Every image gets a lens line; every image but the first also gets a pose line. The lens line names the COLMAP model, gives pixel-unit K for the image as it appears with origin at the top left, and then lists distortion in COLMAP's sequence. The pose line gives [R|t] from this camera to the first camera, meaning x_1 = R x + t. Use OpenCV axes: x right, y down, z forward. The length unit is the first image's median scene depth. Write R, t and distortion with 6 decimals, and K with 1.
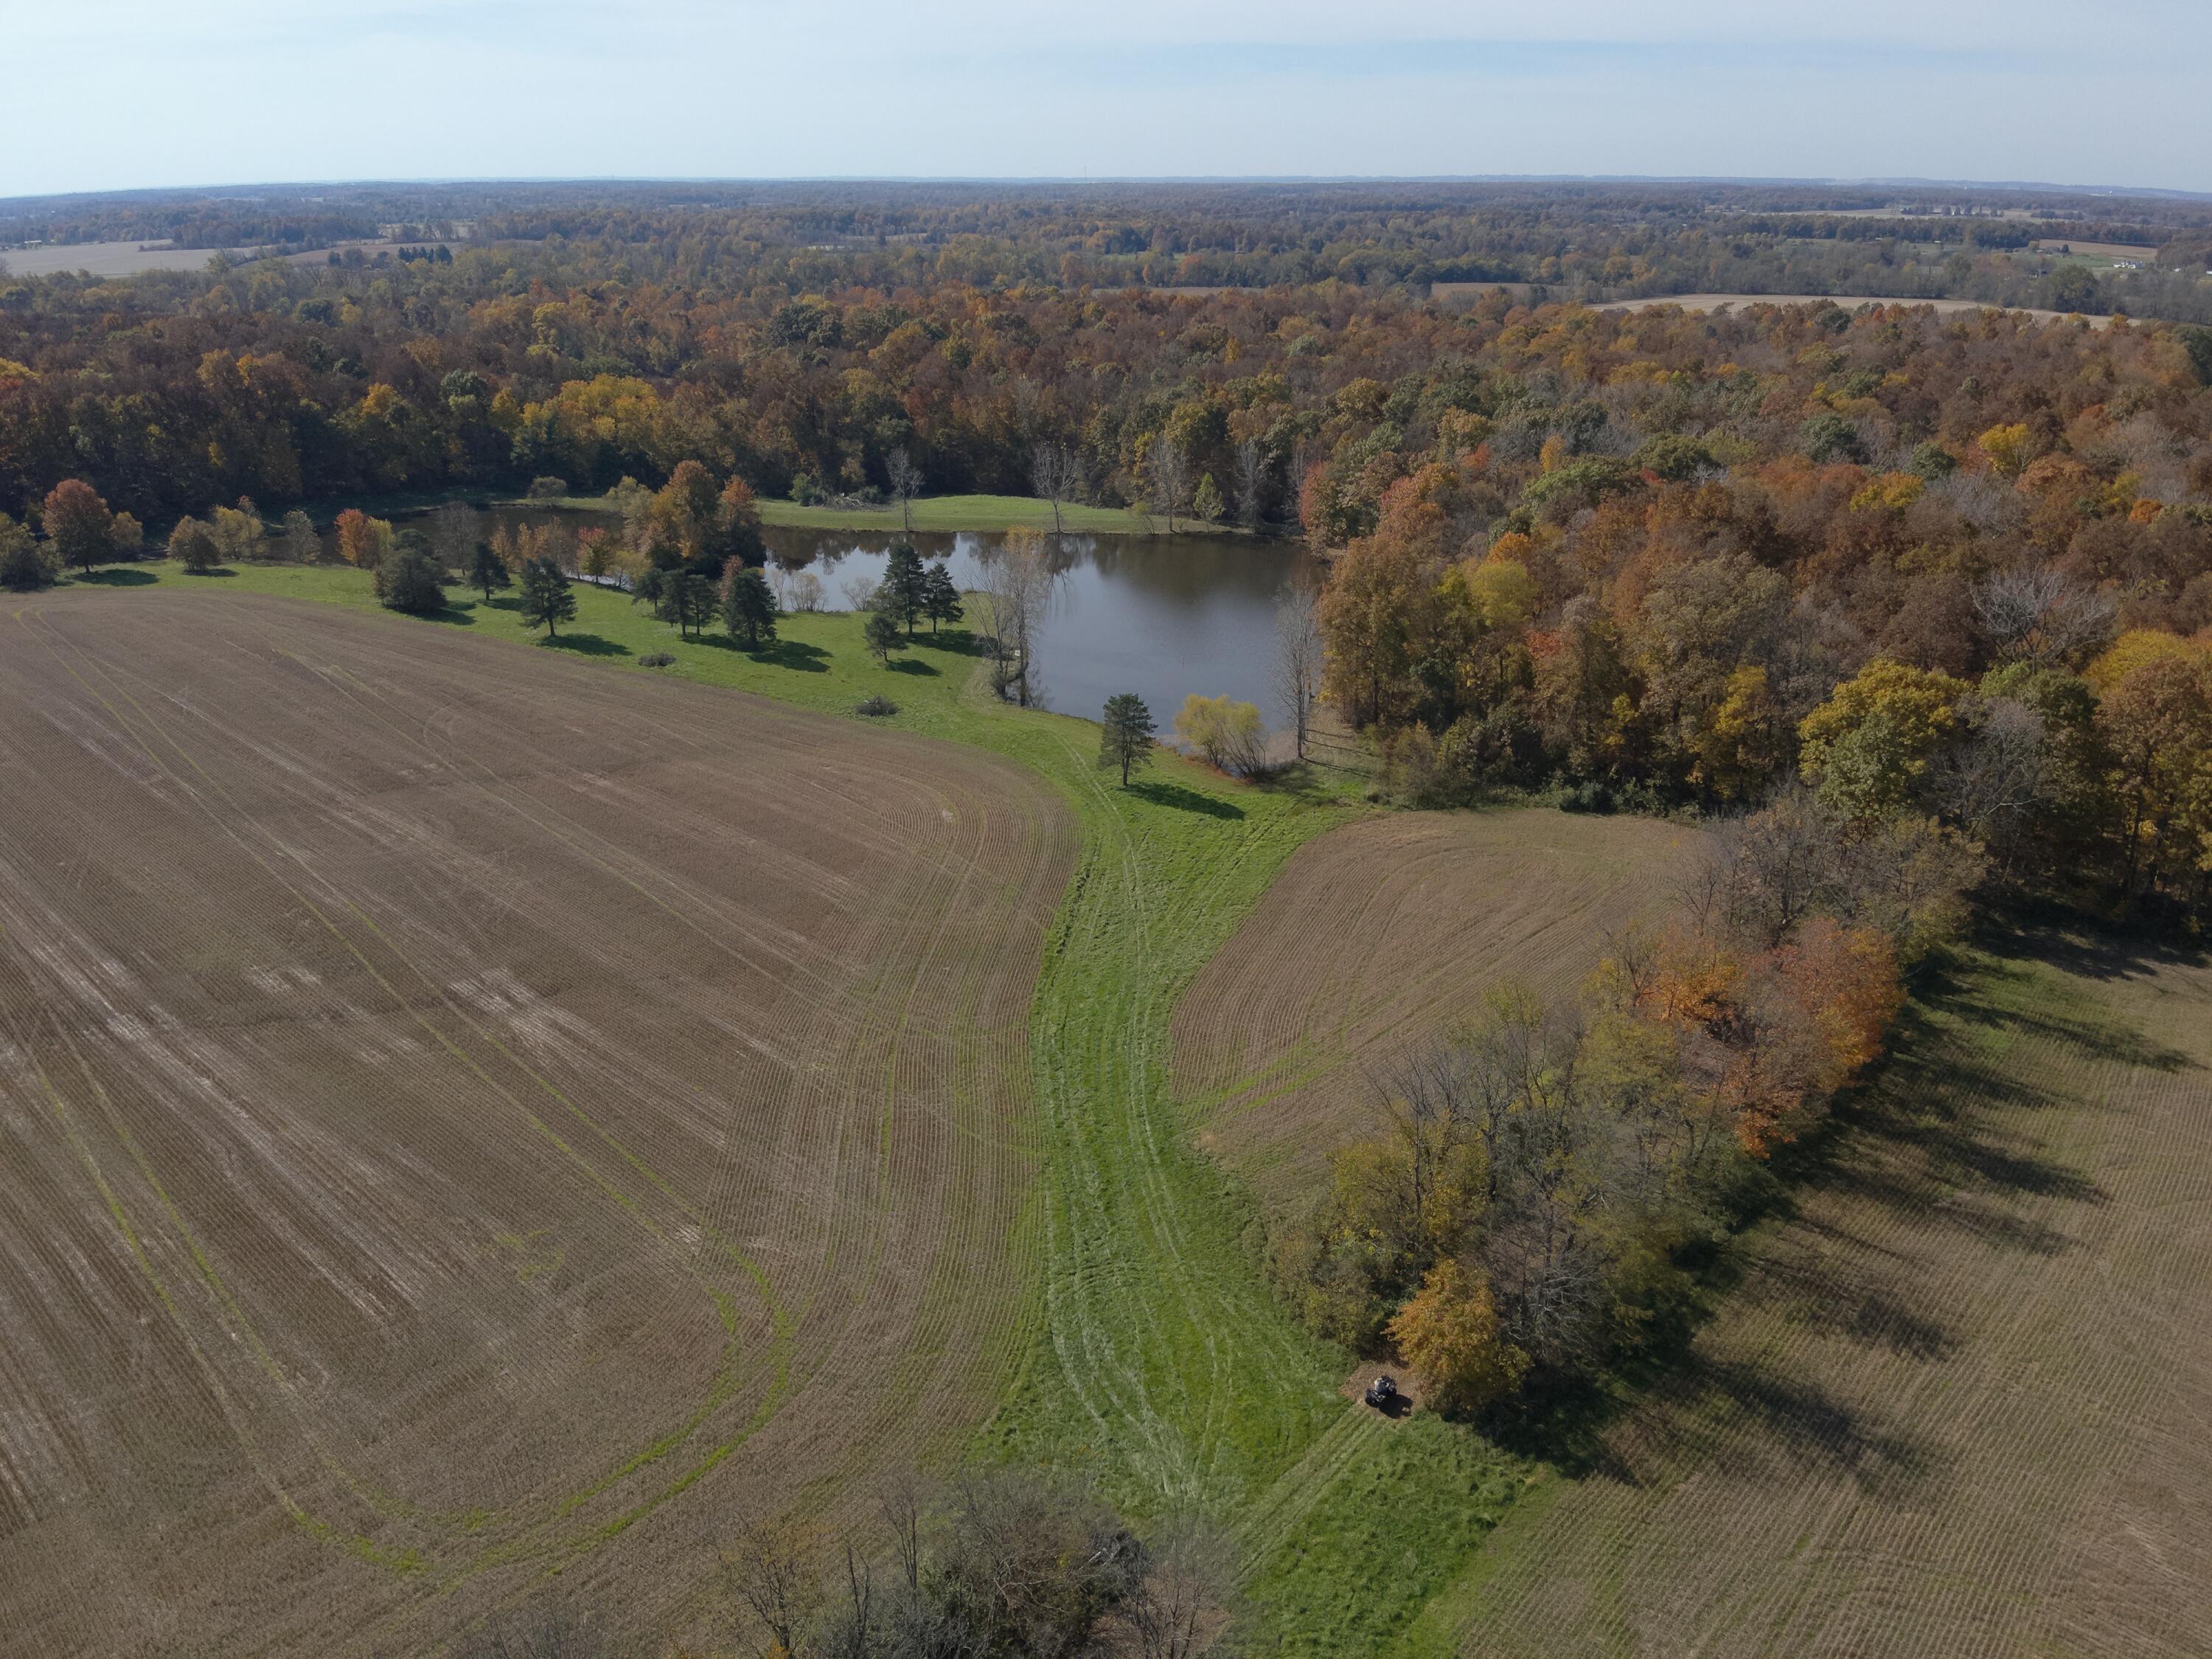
lens RADIAL K [[1616.0, 0, 1108.9], [0, 1616.0, 822.7], [0, 0, 1]] dist [0.087803, -0.183667]
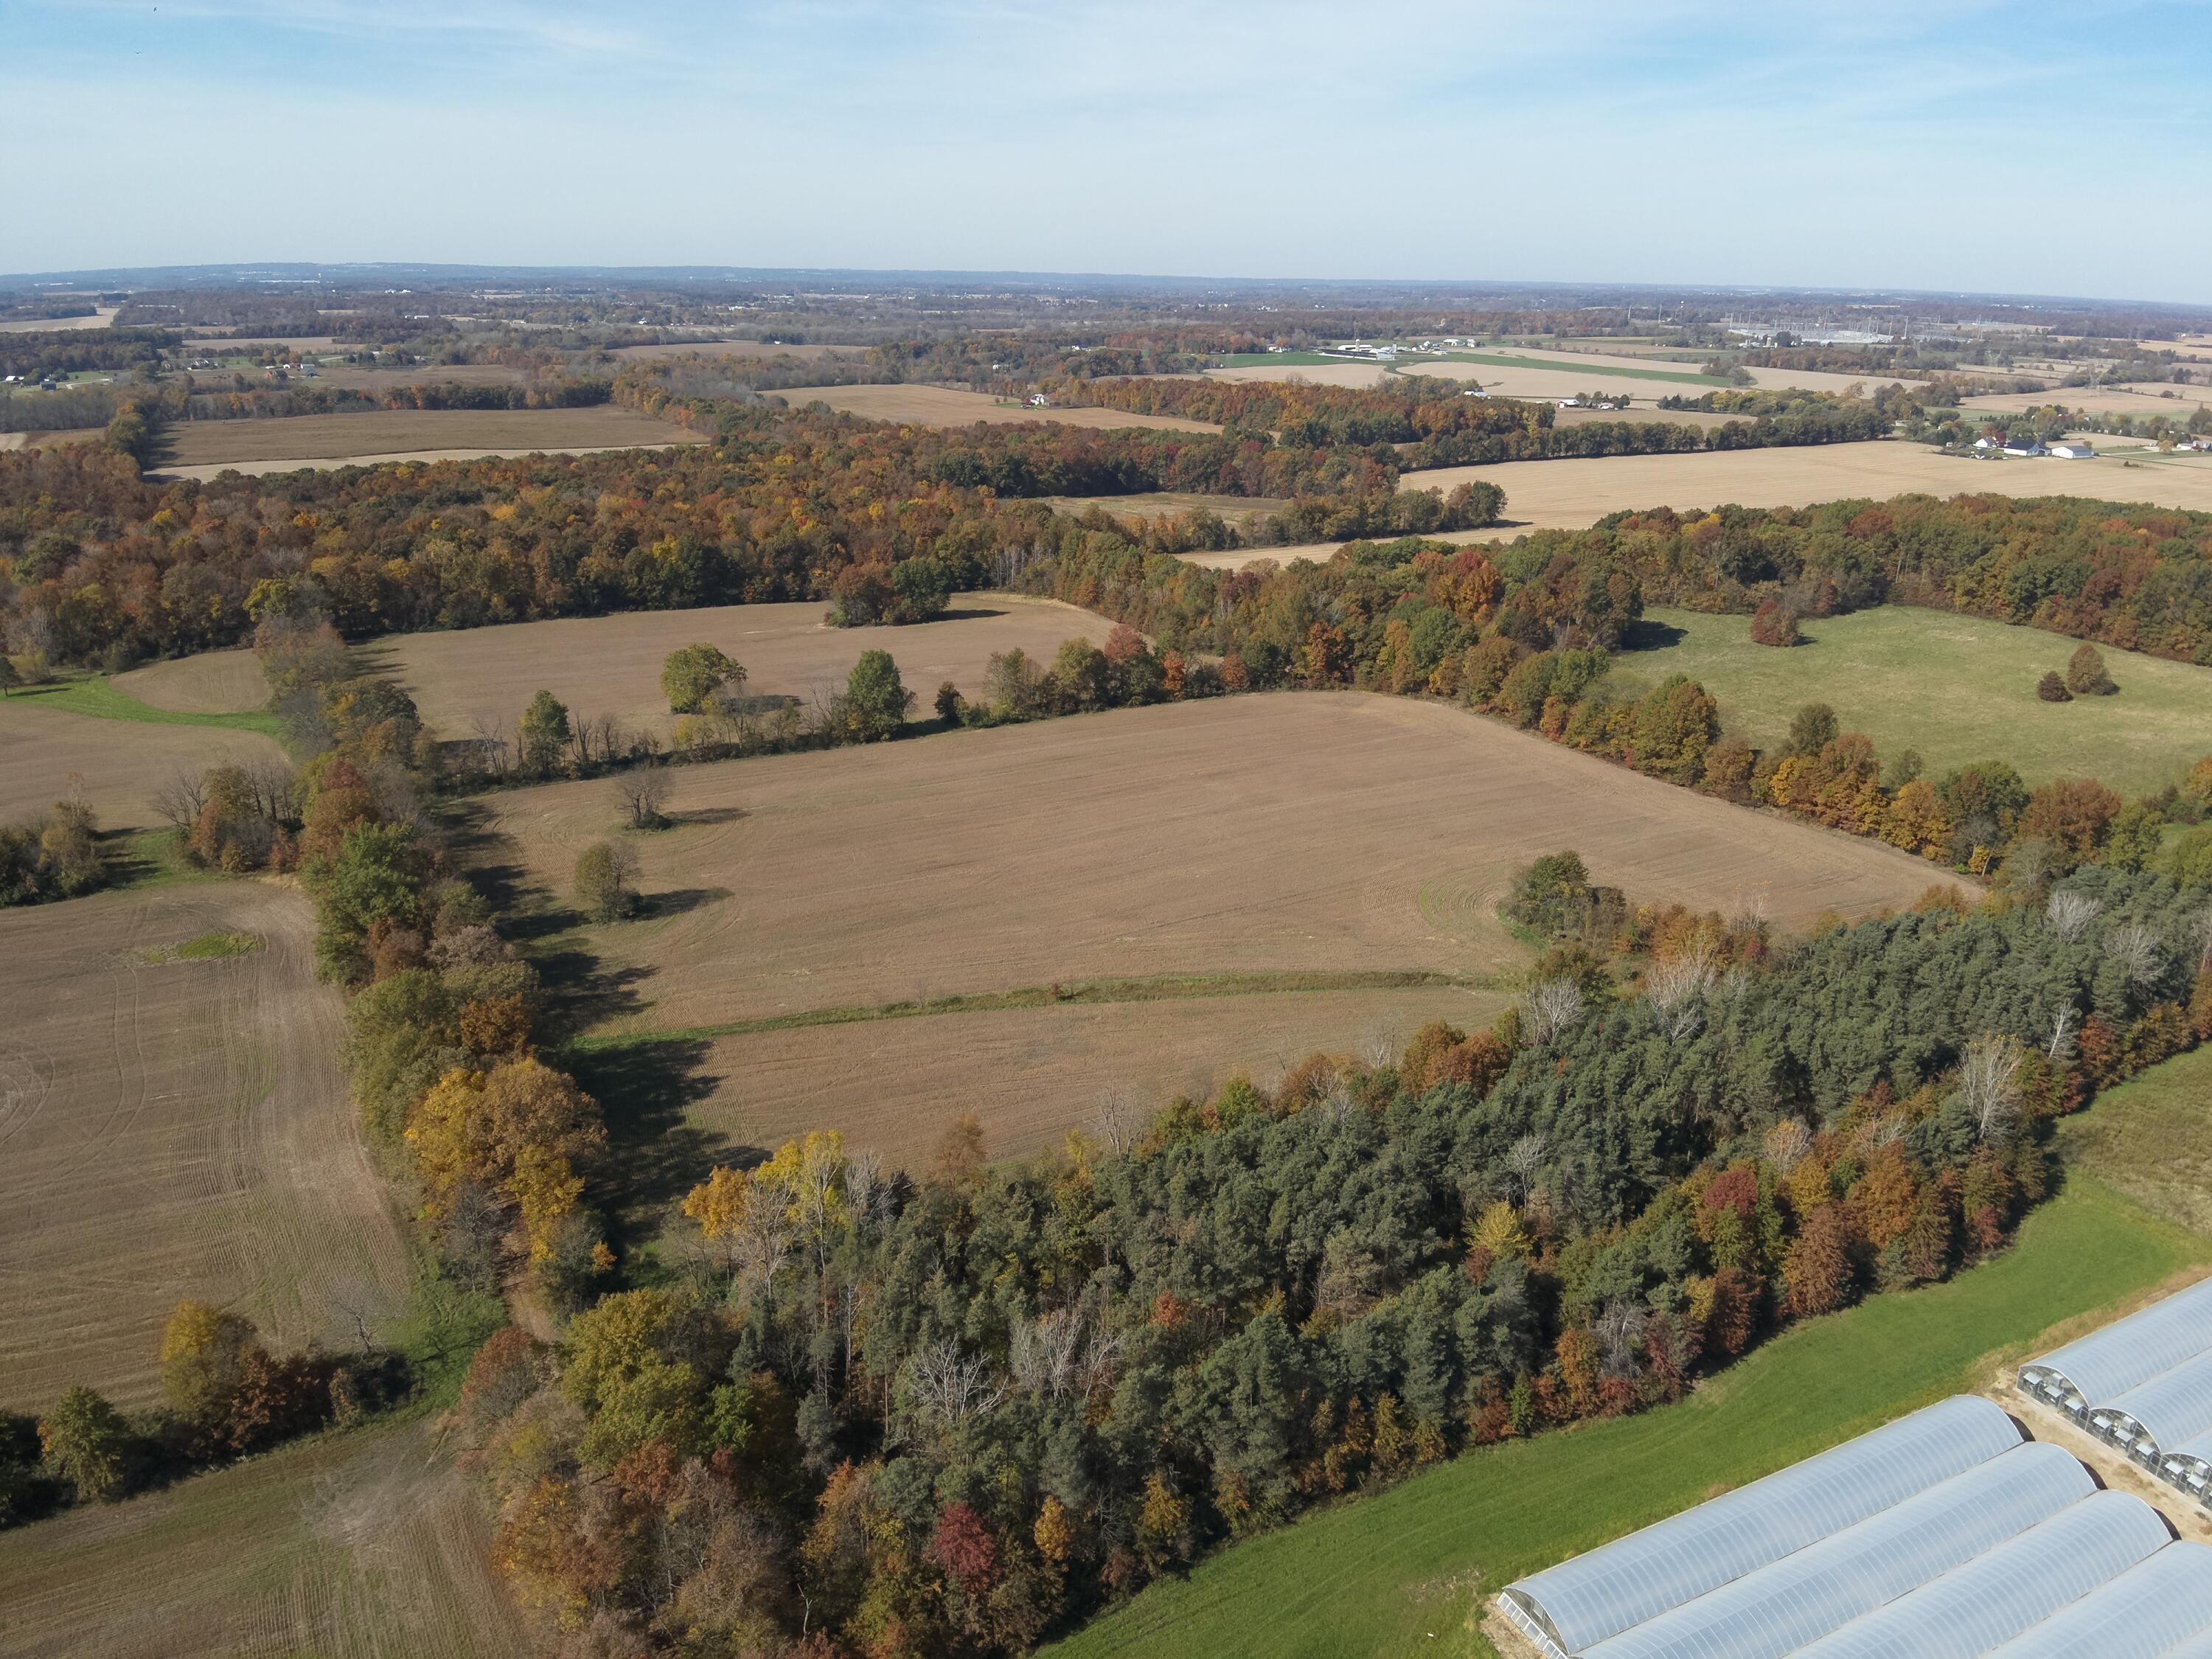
lens RADIAL K [[1618.4, 0, 1111.3], [0, 1618.4, 811.3], [0, 0, 1]] dist [0.102475, -0.212021]
pose [[0.338221, -0.294952, 0.893650, -1.246417], [0.337843, 0.924366, 0.177226, 0.199128], [-0.878333, 0.241972, 0.412287, -1.063675]]
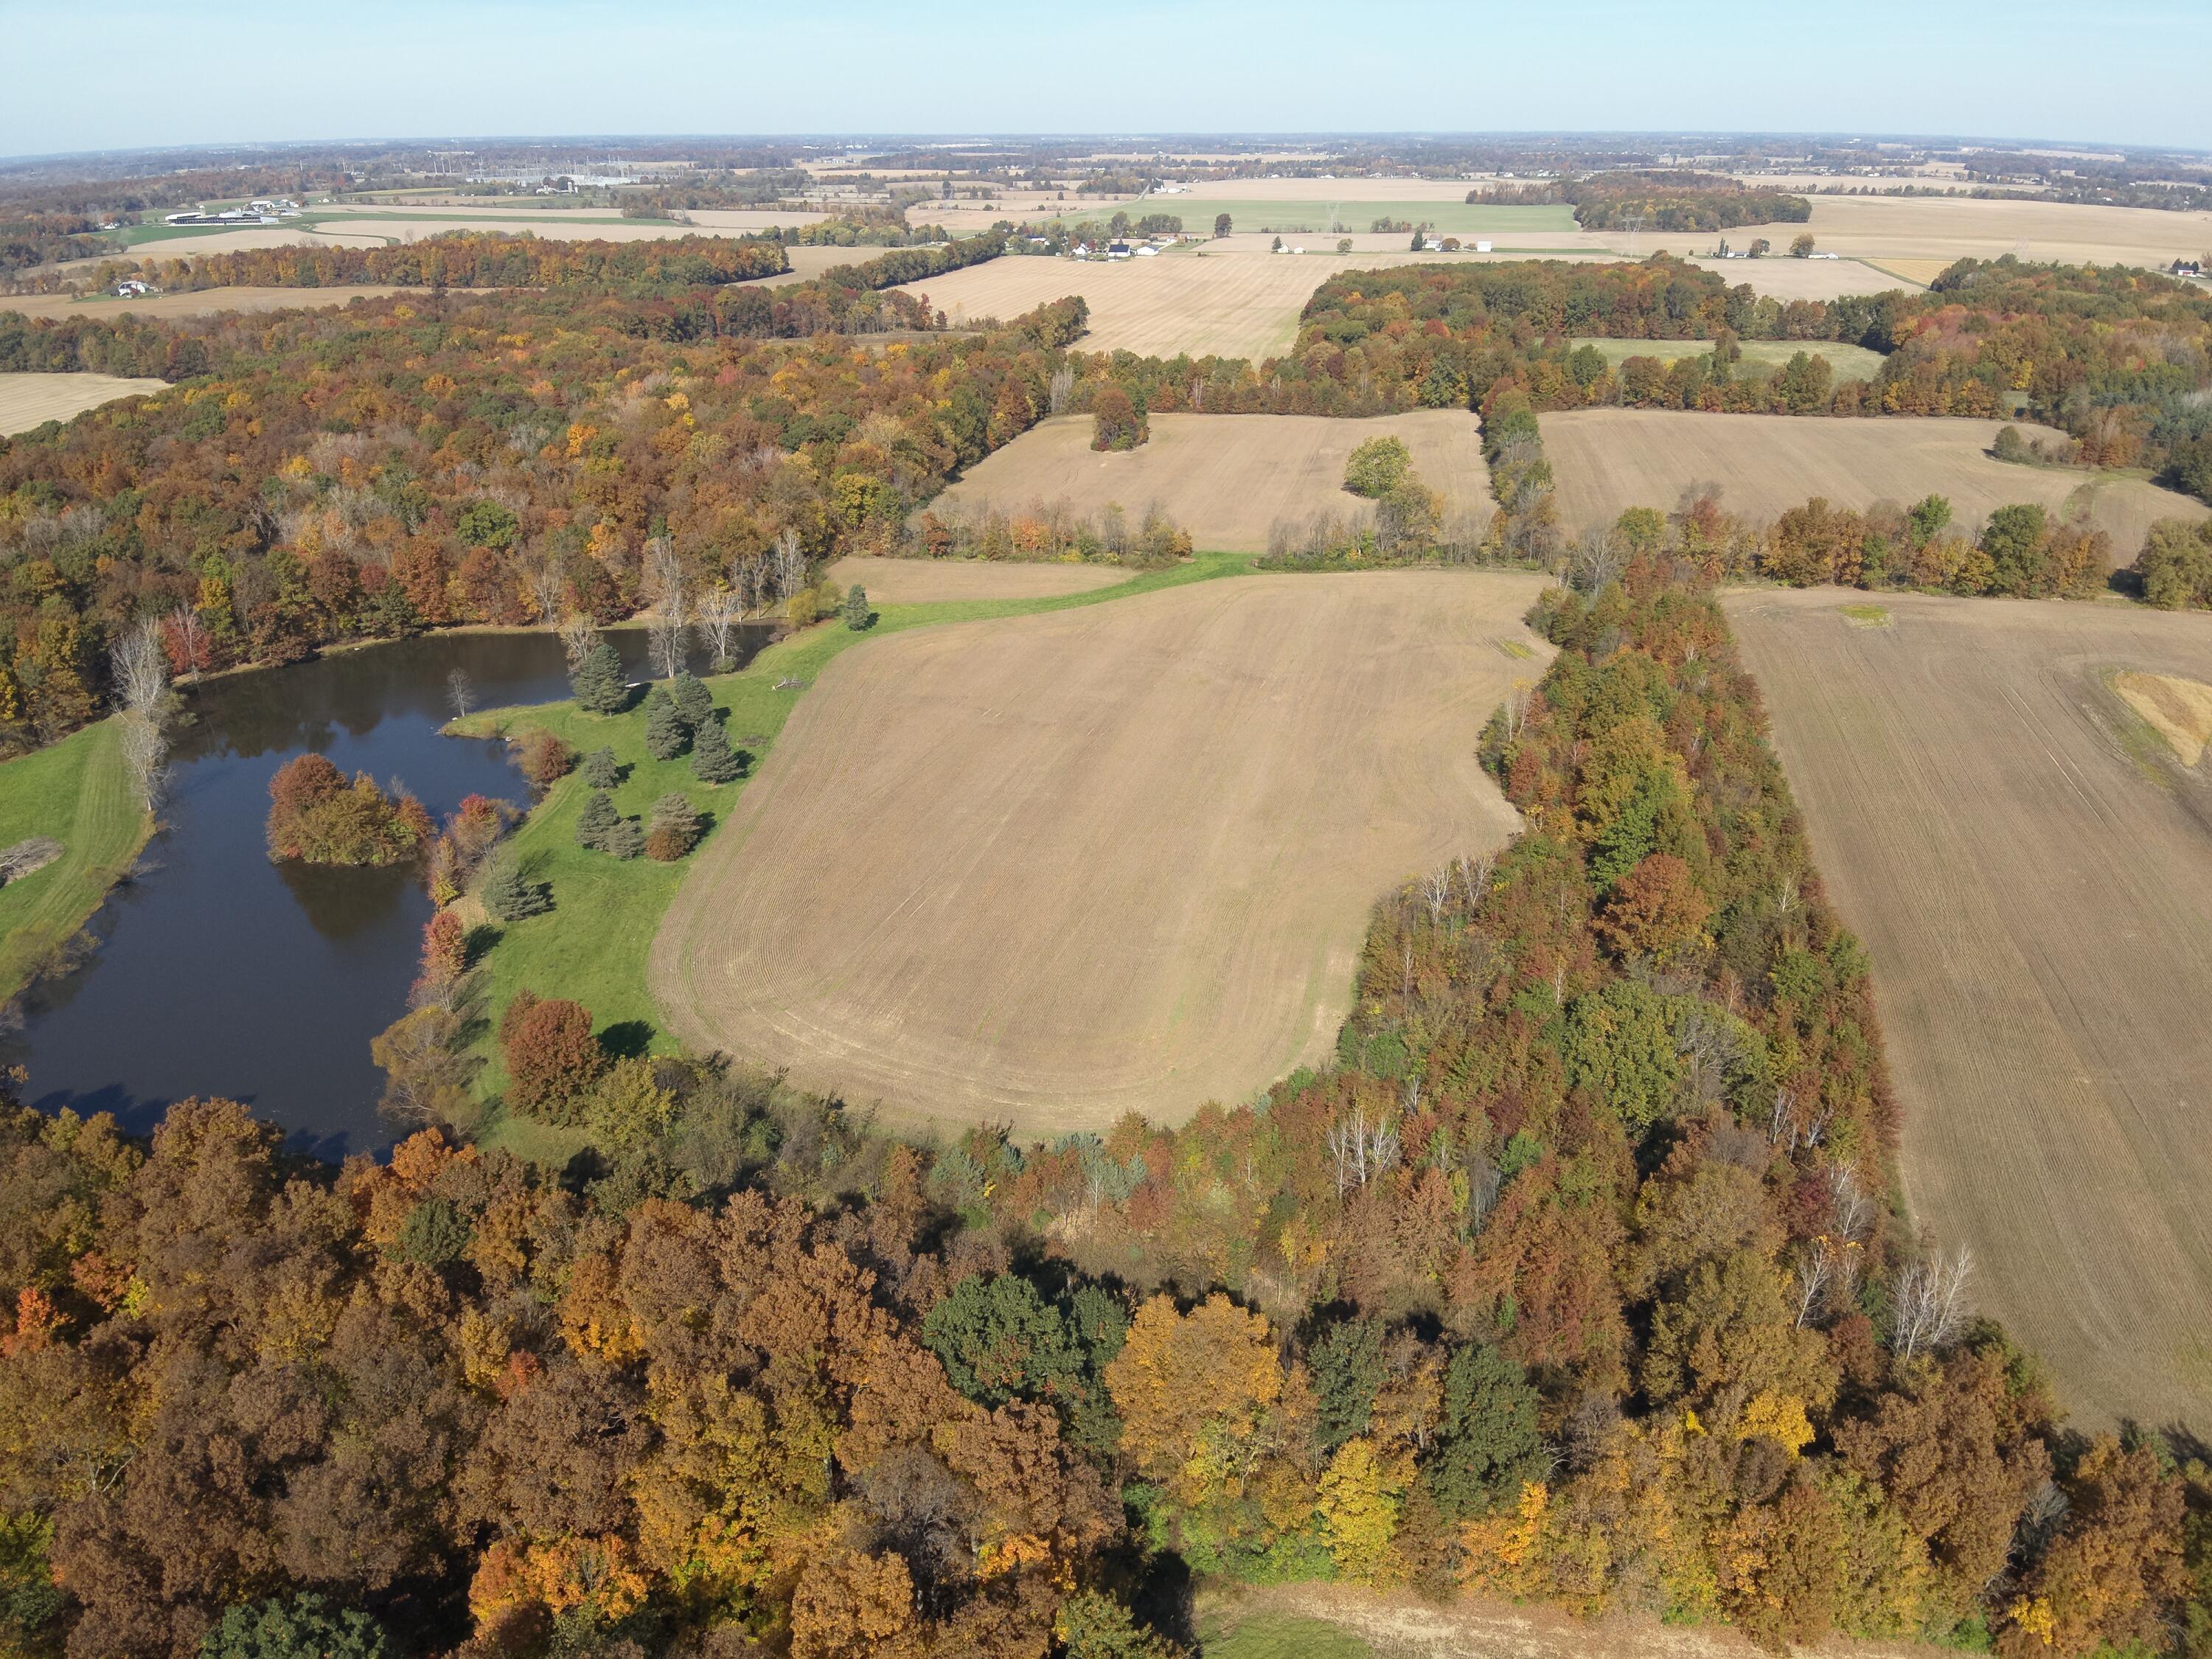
lens RADIAL K [[1610.5, 0, 1106.0], [0, 1610.5, 829.5], [0, 0, 1]] dist [0.171547, -0.336878]
pose [[-0.485839, -0.345914, 0.802686, -1.438036], [0.326930, 0.779774, 0.533920, -0.625033], [-0.810603, 0.521821, -0.265755, 1.070854]]
